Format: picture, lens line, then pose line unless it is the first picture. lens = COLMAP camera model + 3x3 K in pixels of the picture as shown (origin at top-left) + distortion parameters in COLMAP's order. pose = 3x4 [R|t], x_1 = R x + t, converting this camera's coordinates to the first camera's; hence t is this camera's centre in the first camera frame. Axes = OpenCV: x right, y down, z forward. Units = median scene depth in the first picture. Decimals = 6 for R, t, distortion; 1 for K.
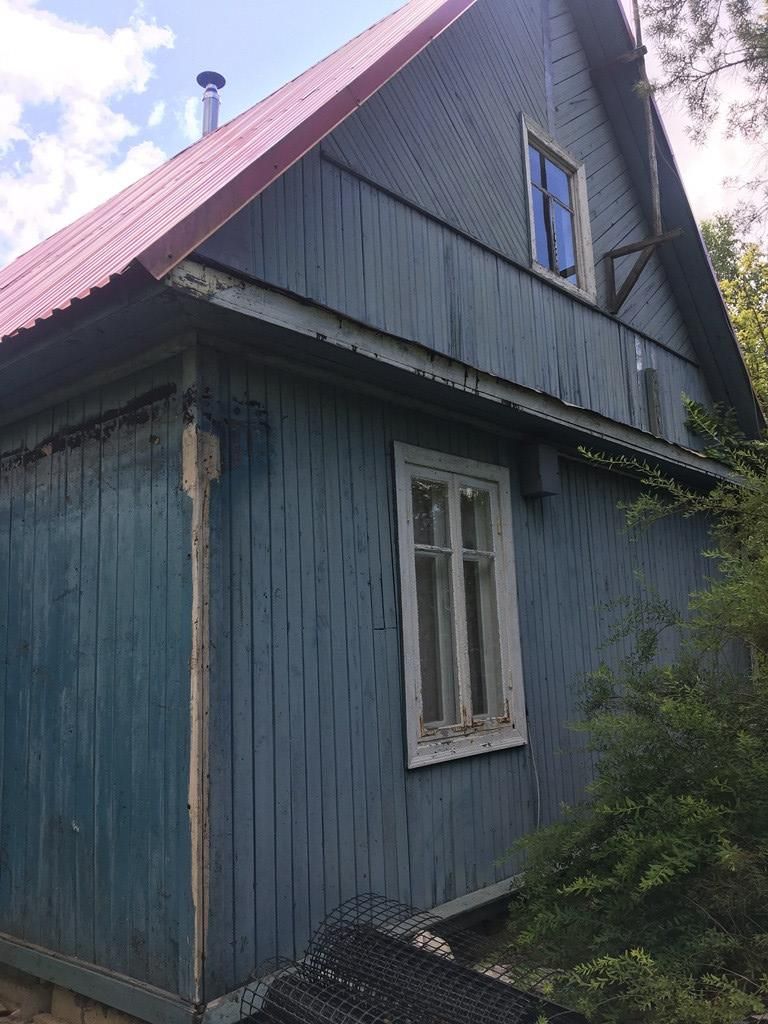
lens RADIAL K [[857.1, 0, 384.0], [0, 857.1, 510.9], [0, 0, 1]] dist [0.007027, -0.000264]
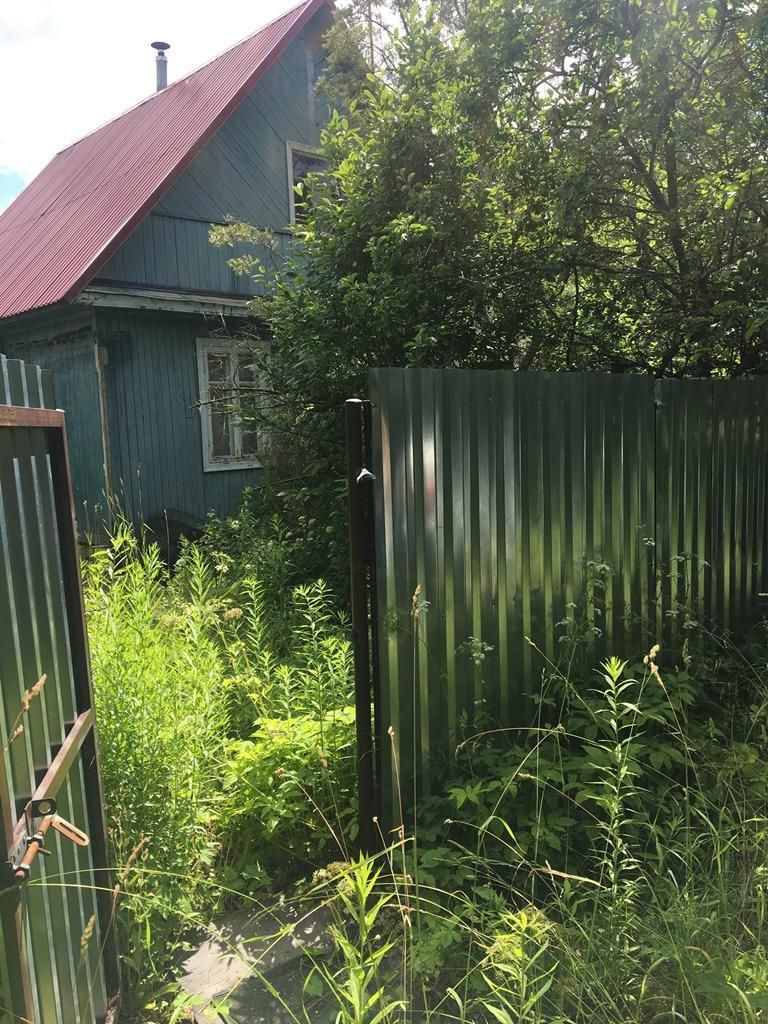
lens RADIAL K [[857.1, 0, 384.0], [0, 857.1, 514.3], [0, 0, 1]] dist [0.007027, -0.000264]
pose [[0.993192, 0.016305, -0.115343, 0.910998], [0.015455, 0.962960, 0.269201, -0.271365], [0.115460, -0.269151, 0.956152, -1.491078]]
